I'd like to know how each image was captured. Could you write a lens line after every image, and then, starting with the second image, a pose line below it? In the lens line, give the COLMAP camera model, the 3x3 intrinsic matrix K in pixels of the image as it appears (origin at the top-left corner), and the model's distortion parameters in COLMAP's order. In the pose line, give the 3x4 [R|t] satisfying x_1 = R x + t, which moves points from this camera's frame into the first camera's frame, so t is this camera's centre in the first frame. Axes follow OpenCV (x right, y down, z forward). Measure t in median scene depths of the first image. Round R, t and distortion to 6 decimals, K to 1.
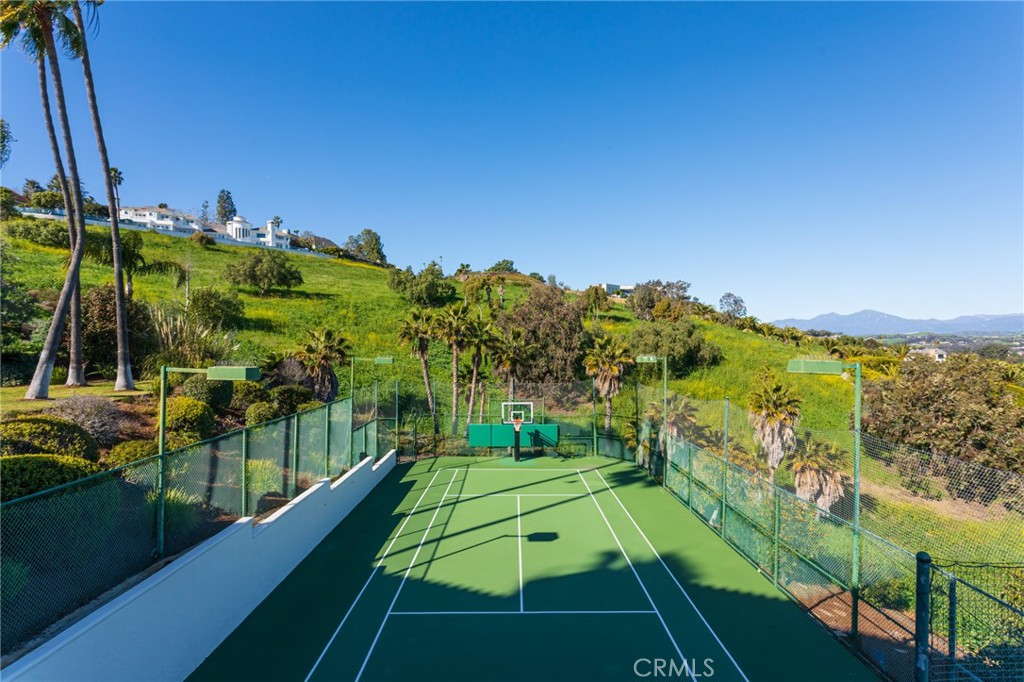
lens RADIAL K [[502.7, 0, 511.6], [0, 502.7, 340.1], [0, 0, 1]] dist [0.005975, -0.000161]
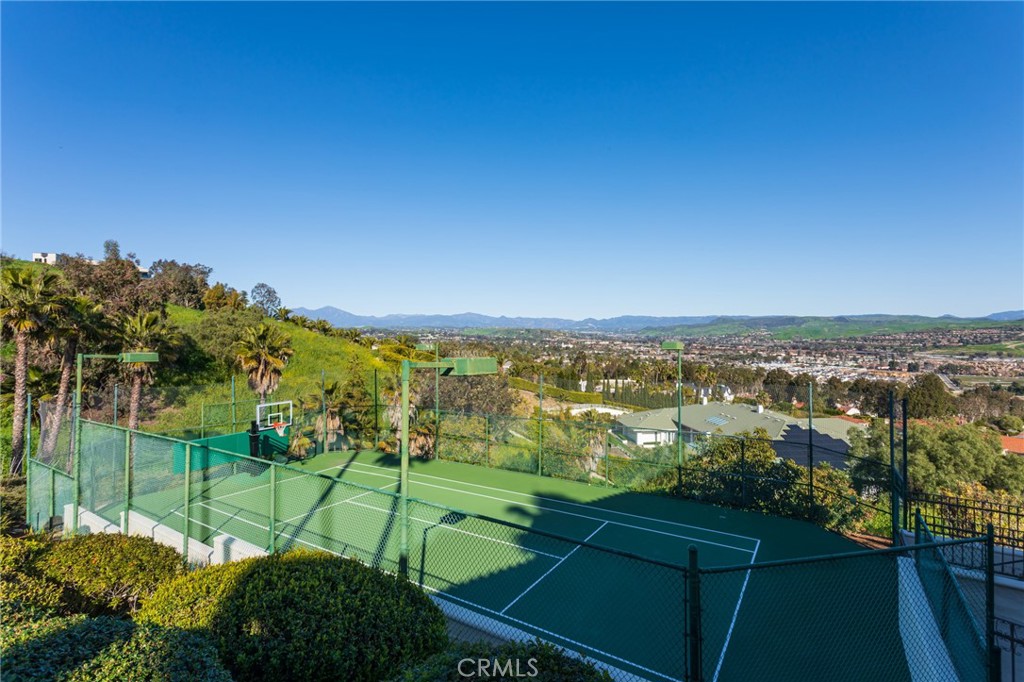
lens RADIAL K [[502.7, 0, 508.5], [0, 502.7, 336.1], [0, 0, 1]] dist [0.005975, -0.000161]
pose [[0.540413, -0.003649, 0.841392, -0.328575], [-0.002475, 0.999979, 0.005926, 0.006169], [-0.841396, -0.005285, 0.540393, 0.156044]]
